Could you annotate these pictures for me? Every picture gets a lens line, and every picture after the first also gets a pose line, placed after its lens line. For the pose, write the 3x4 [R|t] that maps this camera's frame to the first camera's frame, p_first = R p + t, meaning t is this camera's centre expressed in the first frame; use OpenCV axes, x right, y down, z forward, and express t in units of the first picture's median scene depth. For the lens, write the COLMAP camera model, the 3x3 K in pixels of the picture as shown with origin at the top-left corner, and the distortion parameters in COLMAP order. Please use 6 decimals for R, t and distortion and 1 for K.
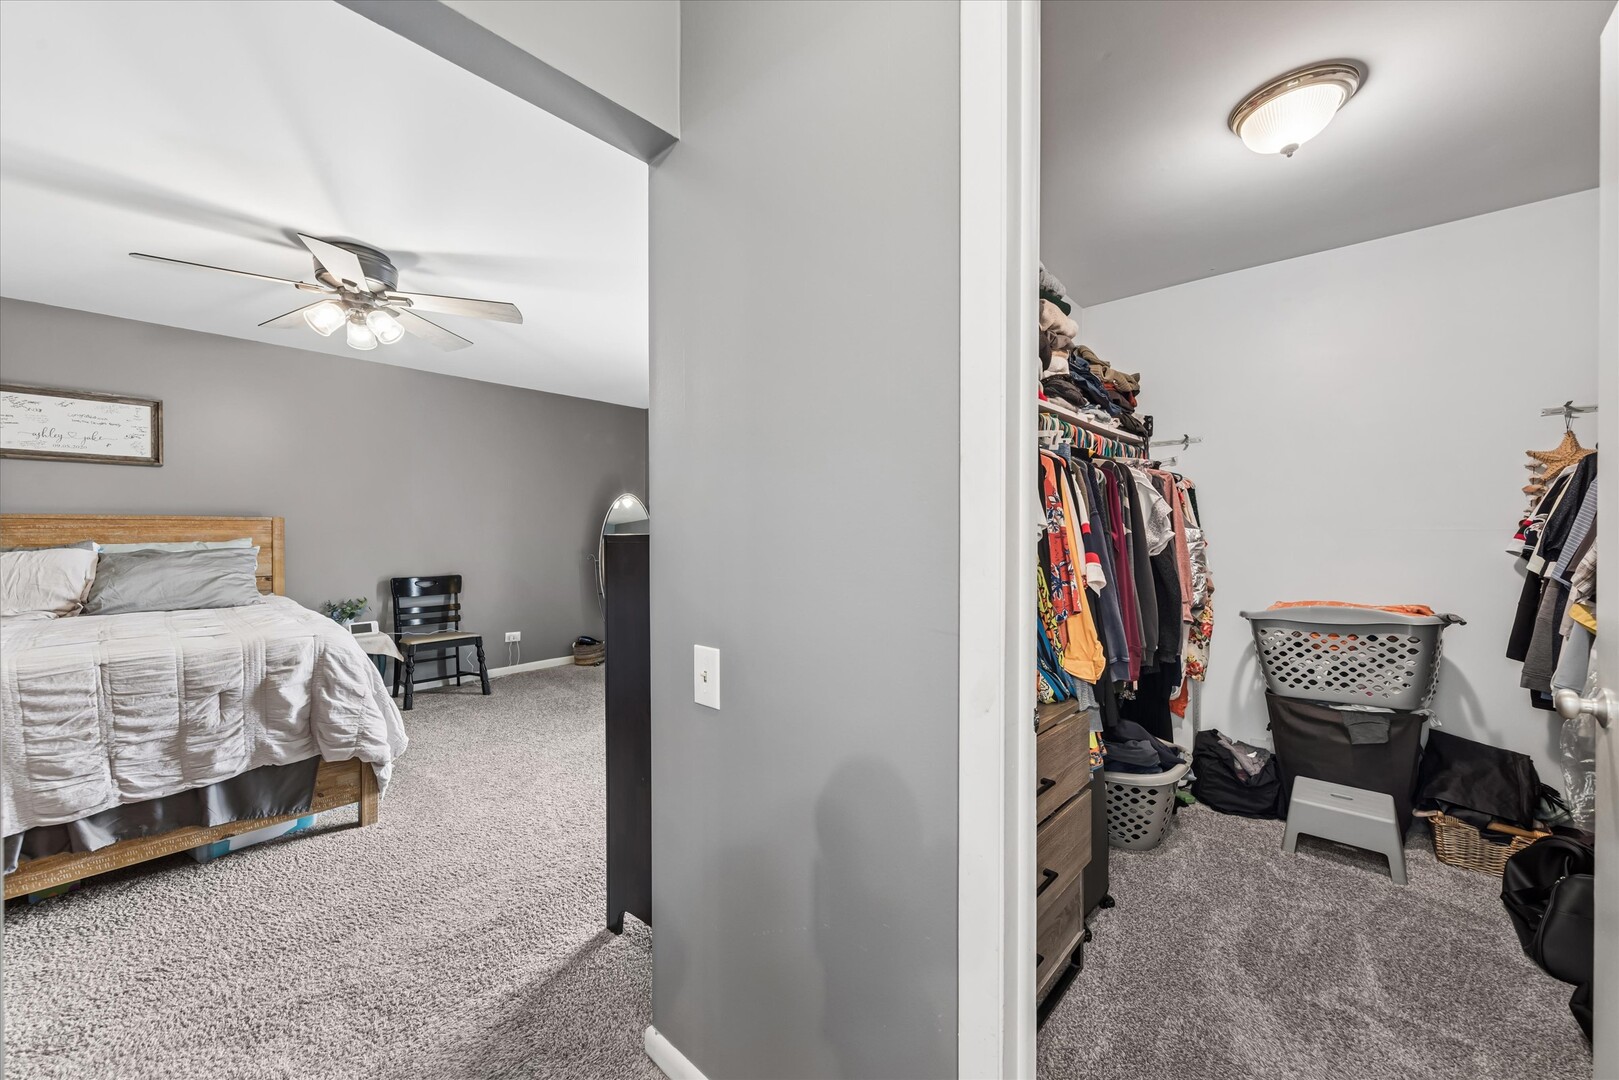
lens RADIAL K [[624.1, 0, 809.5], [0, 624.1, 540.0], [0, 0, 1]] dist [0.000115, 0.003532]
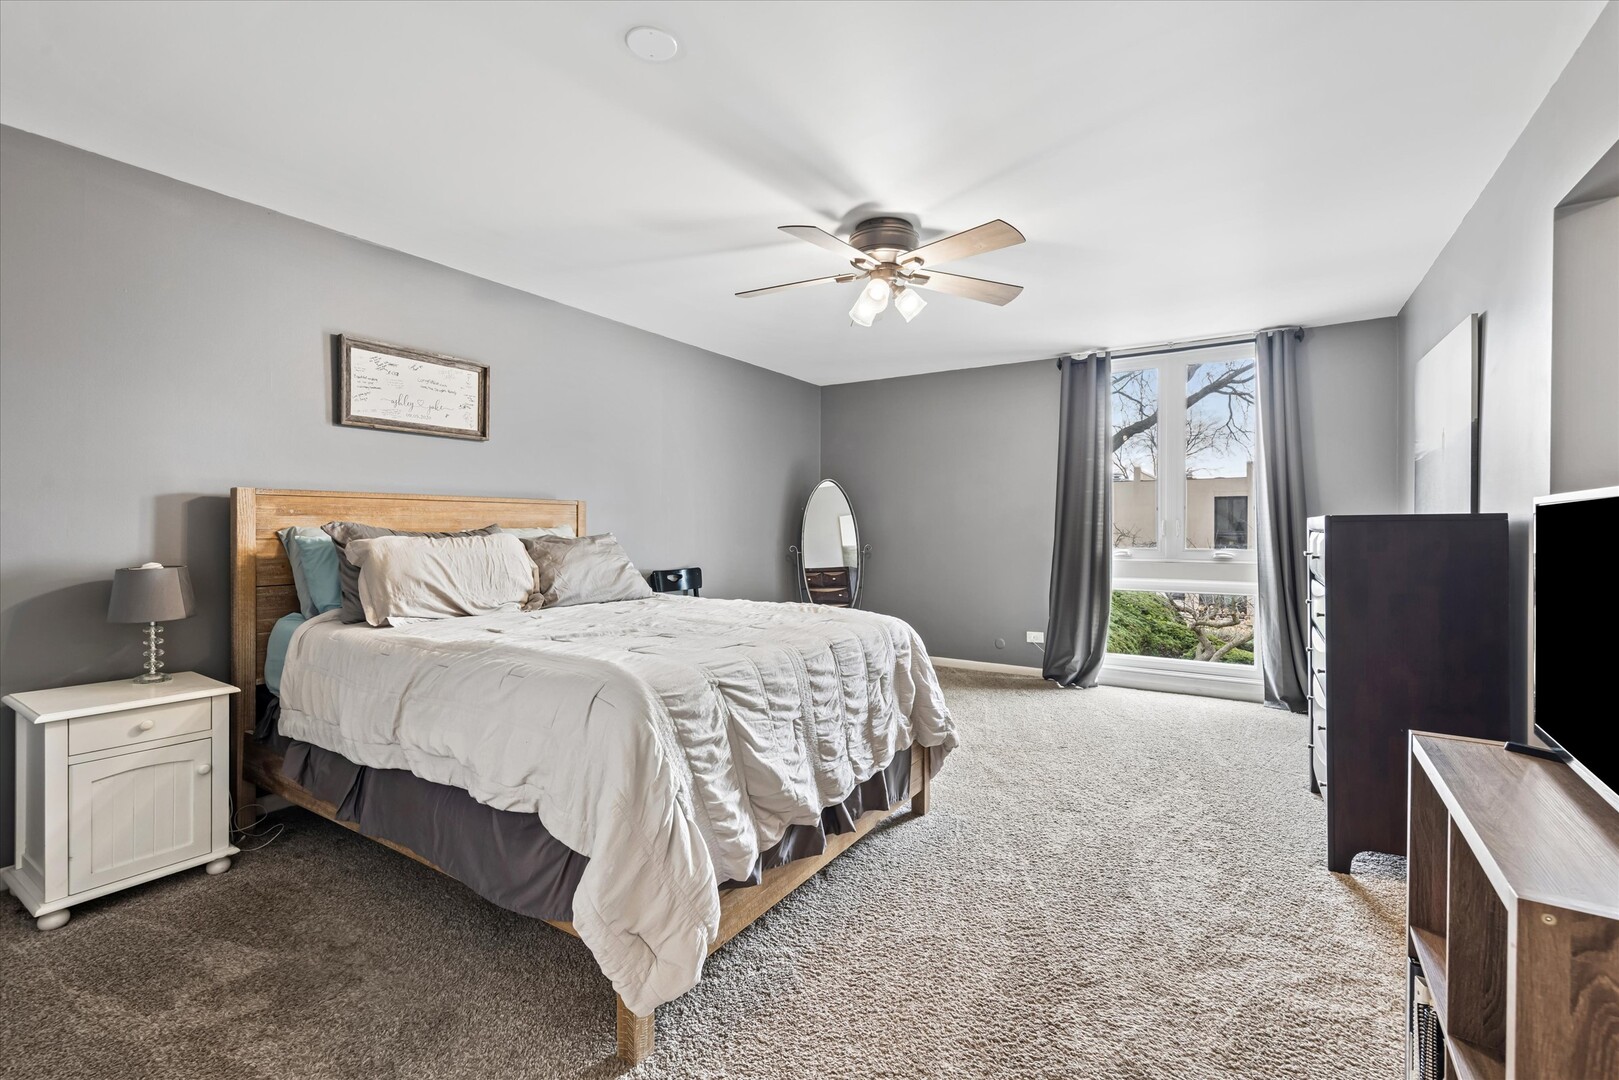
lens RADIAL K [[719.9, 0, 809.5], [0, 719.9, 540.0], [0, 0, 1]] dist [0.021301, -0.000089]
pose [[0.986235, -0.001293, 0.165344, -1.130869], [0.000725, 0.999994, 0.003495, 0.023486], [-0.165348, -0.003327, 0.986230, -0.091771]]
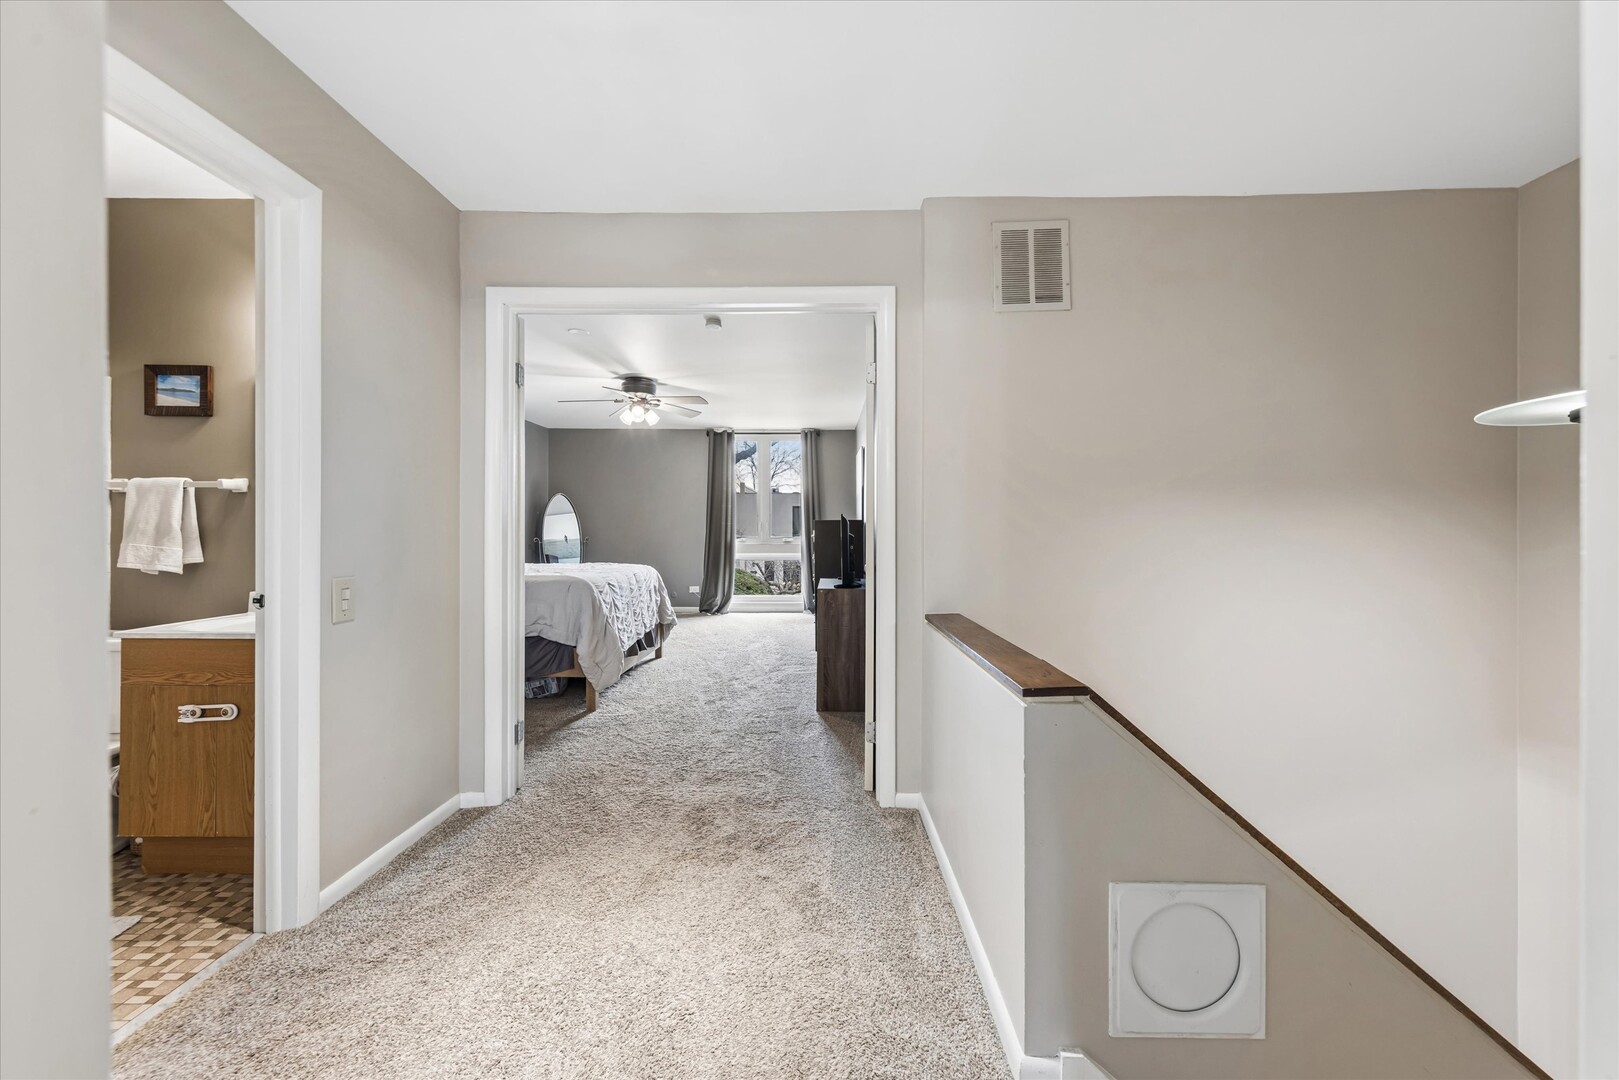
lens RADIAL K [[674.6, 0, 809.5], [0, 674.6, 540.0], [0, 0, 1]] dist [-0.000220, -0.000171]
pose [[0.768703, -0.004837, 0.639588, -1.864225], [0.003642, 0.999988, 0.003185, 0.058408], [-0.639595, -0.000119, 0.768712, -1.111341]]
